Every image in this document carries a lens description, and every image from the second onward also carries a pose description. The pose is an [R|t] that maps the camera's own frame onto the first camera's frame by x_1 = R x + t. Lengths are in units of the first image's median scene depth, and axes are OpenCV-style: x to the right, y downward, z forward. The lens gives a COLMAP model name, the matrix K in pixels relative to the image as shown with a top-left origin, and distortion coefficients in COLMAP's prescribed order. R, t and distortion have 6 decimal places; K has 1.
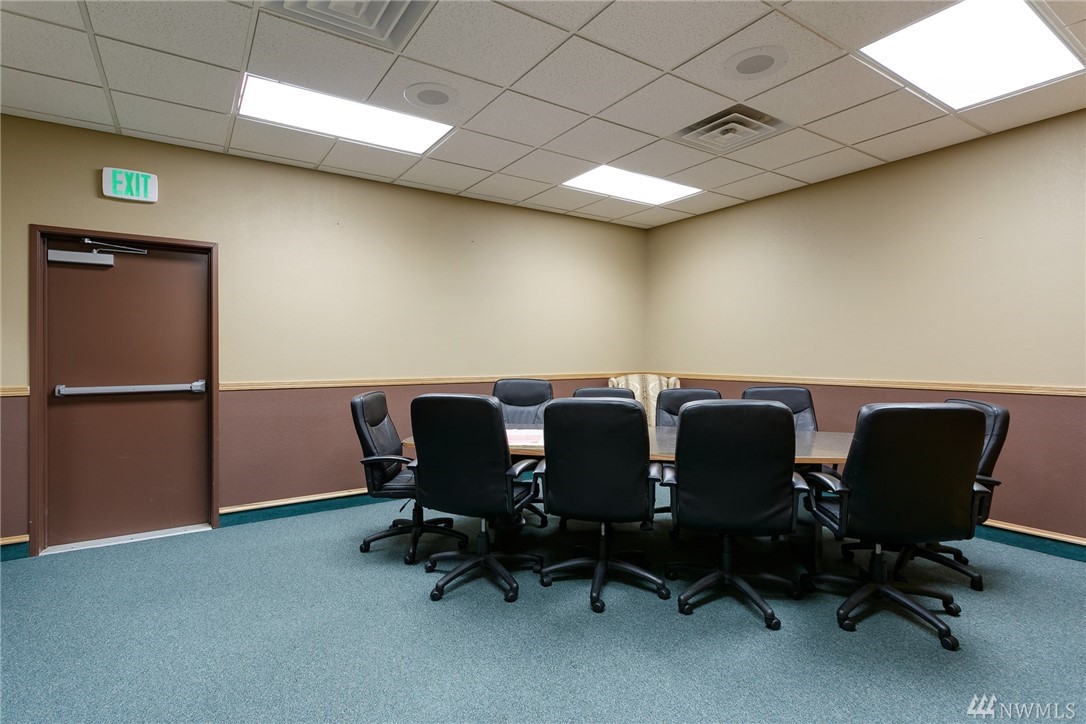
lens RADIAL K [[523.9, 0, 540.2], [0, 523.9, 360.9], [0, 0, 1]] dist [0.000751, -0.000168]
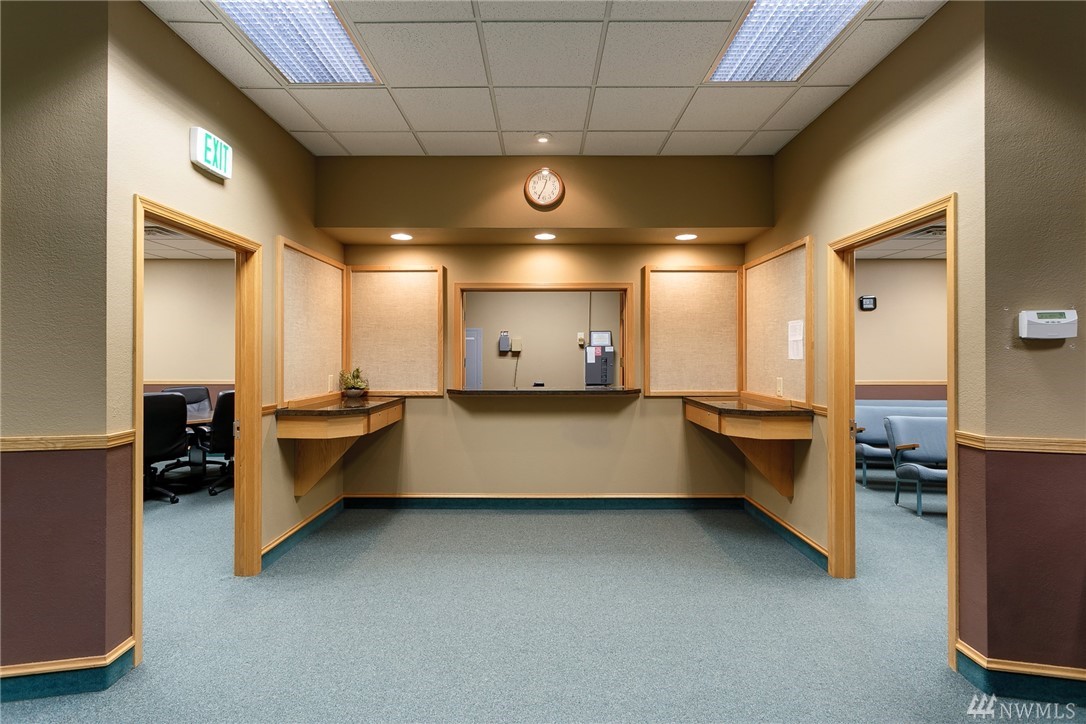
lens RADIAL K [[523.9, 0, 542.5], [0, 523.9, 360.3], [0, 0, 1]] dist [0.000751, -0.000168]
pose [[0.553839, -0.000890, 0.832623, -0.438297], [0.006263, 0.999976, -0.003098, -0.031368], [-0.832600, 0.006931, 0.553831, -1.255662]]
